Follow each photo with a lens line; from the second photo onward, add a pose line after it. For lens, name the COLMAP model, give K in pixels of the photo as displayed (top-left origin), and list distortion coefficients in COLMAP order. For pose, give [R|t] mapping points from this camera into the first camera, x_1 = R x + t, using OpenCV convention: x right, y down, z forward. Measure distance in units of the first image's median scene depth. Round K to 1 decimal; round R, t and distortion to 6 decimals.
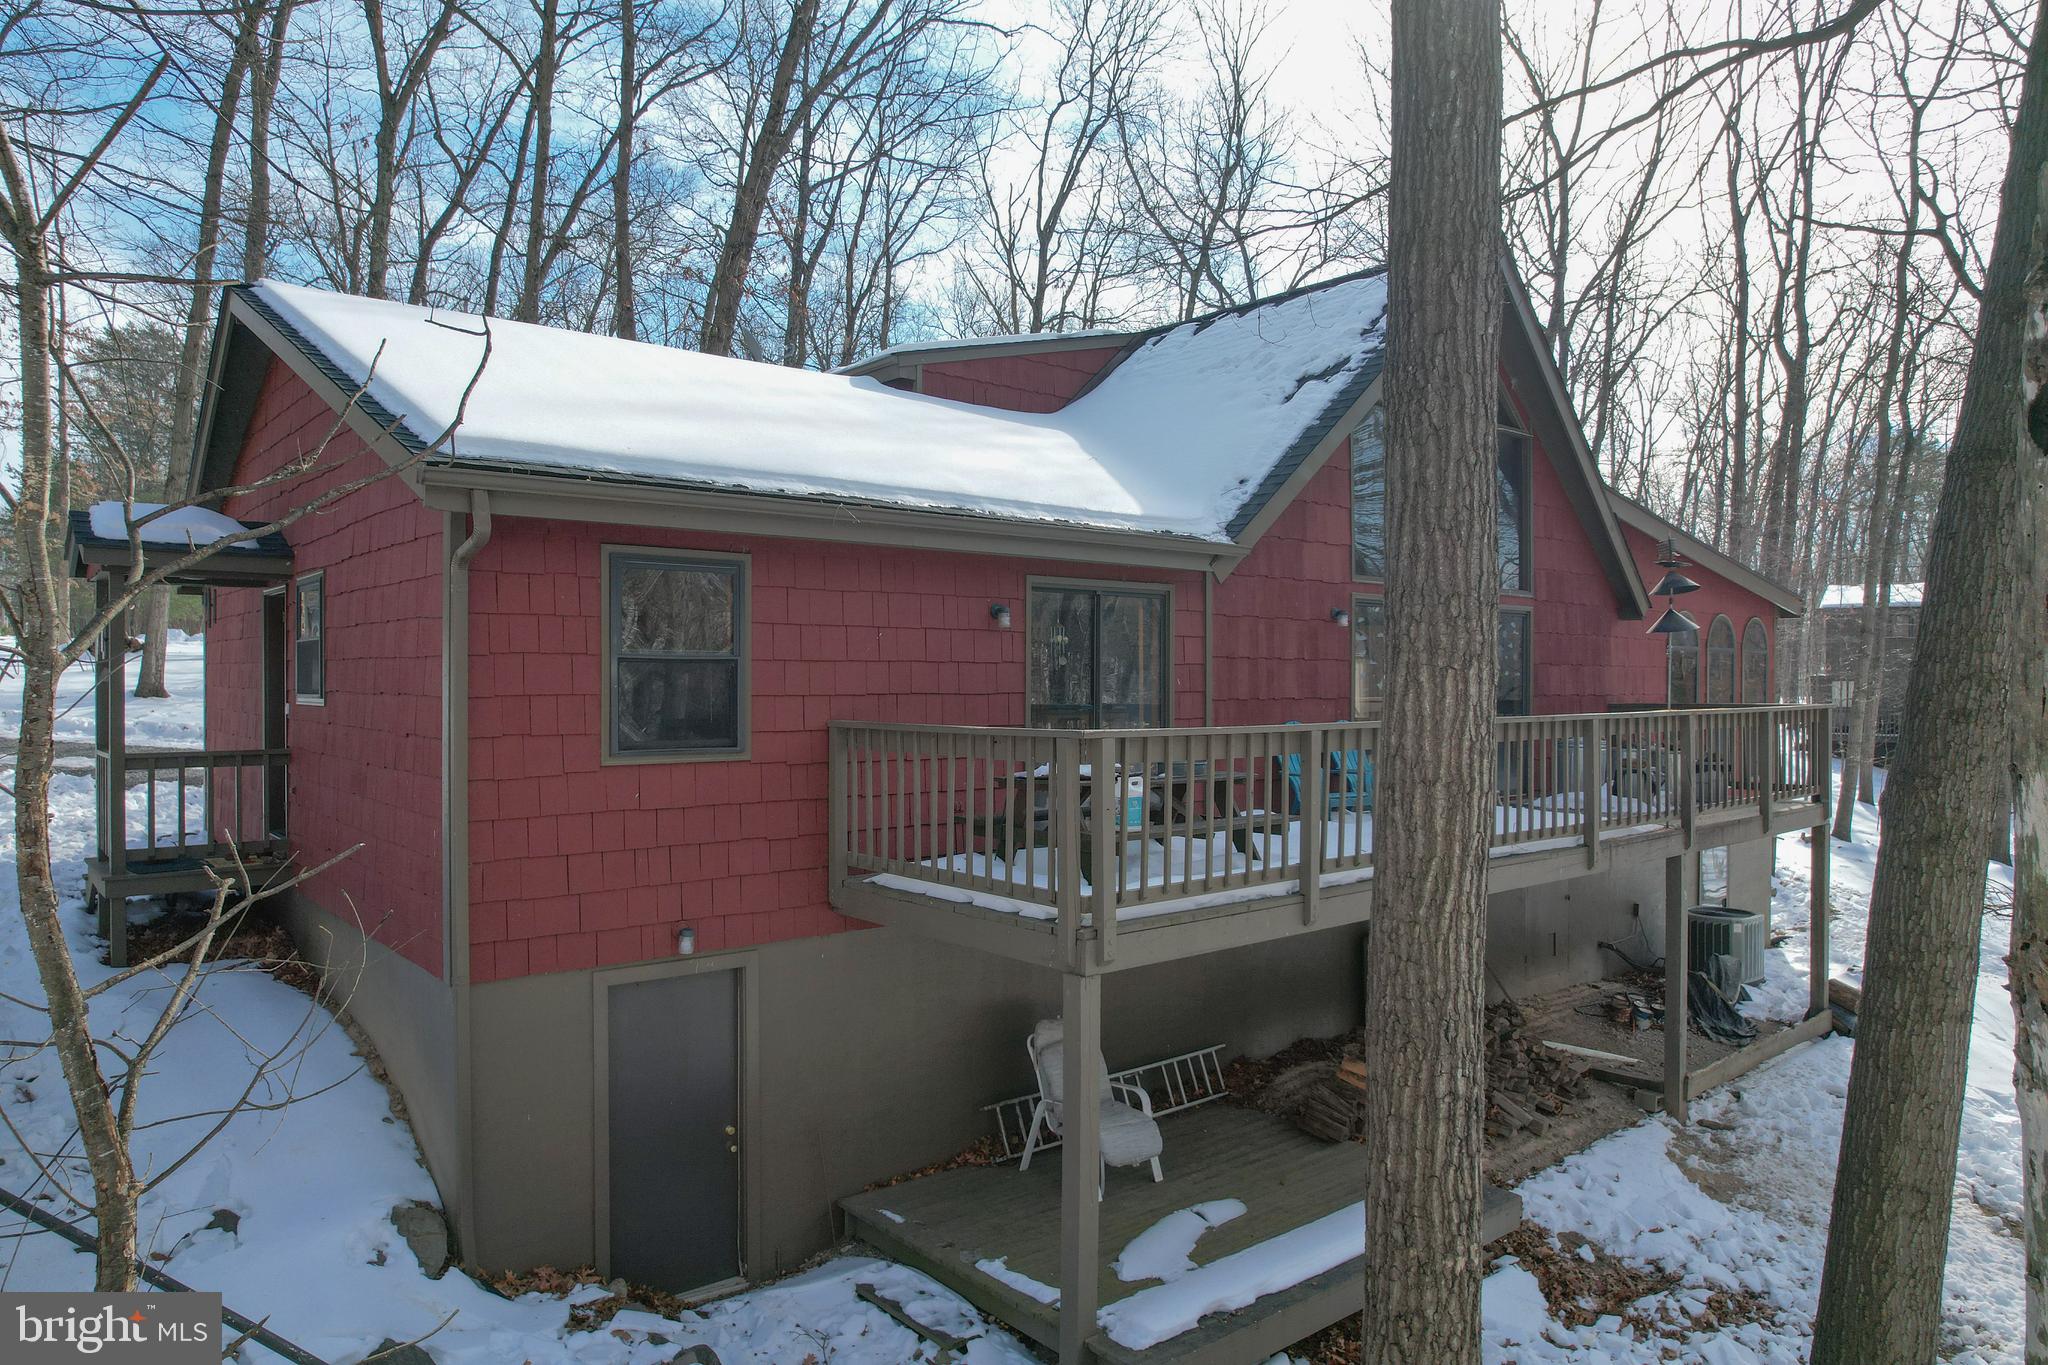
lens RADIAL K [[1300.6, 0, 1020.2], [0, 1300.6, 676.7], [0, 0, 1]] dist [-0.067494, 0.049704]
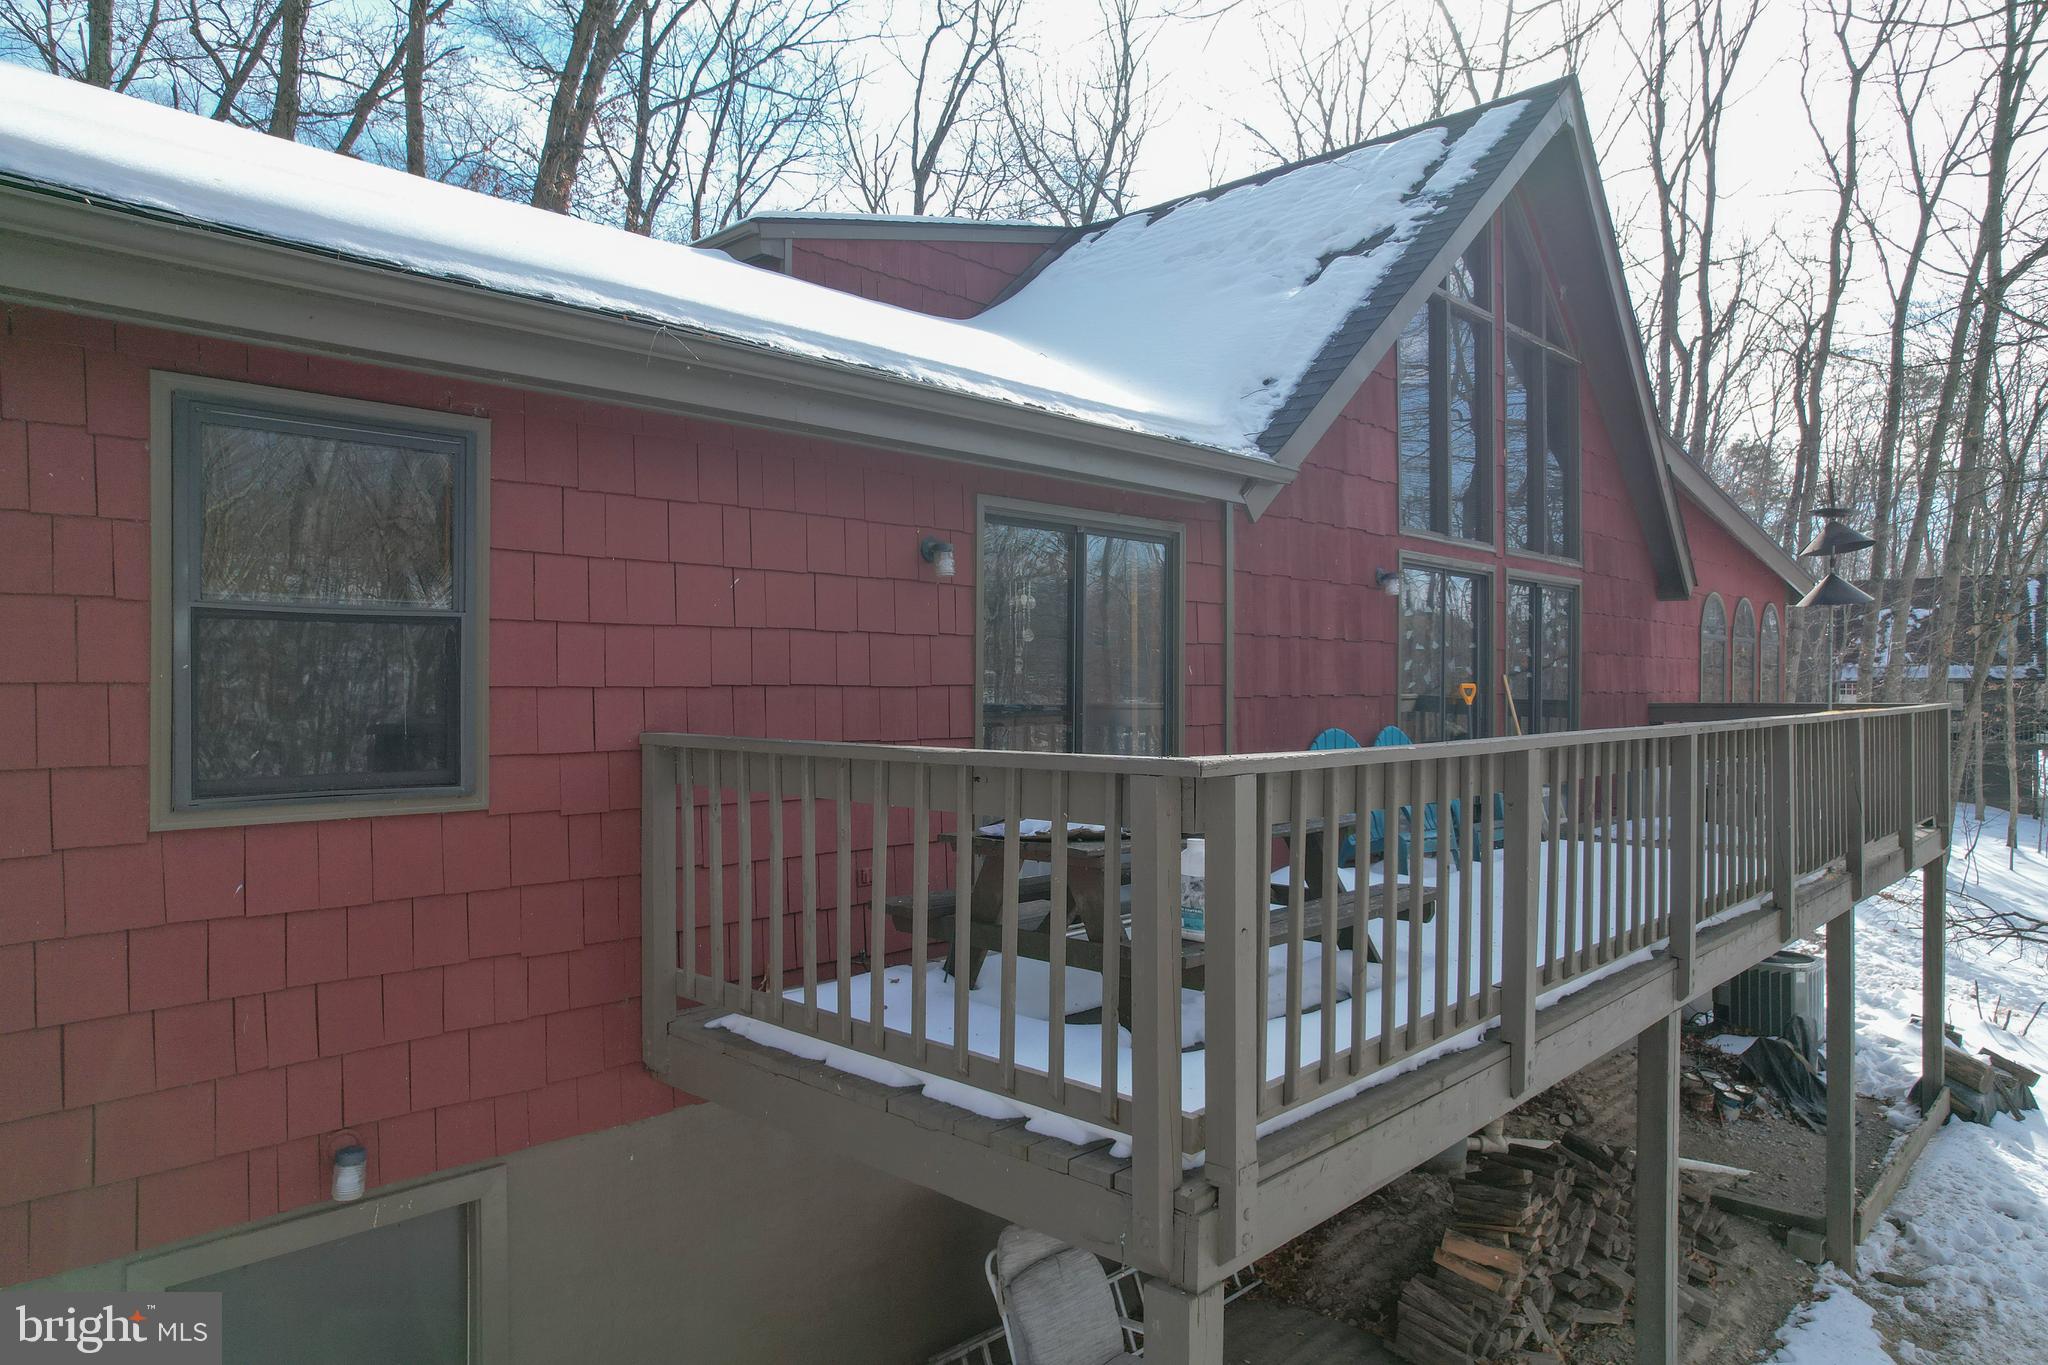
lens RADIAL K [[1300.6, 0, 1022.8], [0, 1300.6, 680.0], [0, 0, 1]] dist [-0.067494, 0.049704]
pose [[0.993293, 0.001432, 0.115616, -0.038064], [-0.001619, 0.999998, 0.001524, 0.007683], [-0.115614, -0.001701, 0.993293, 0.331746]]
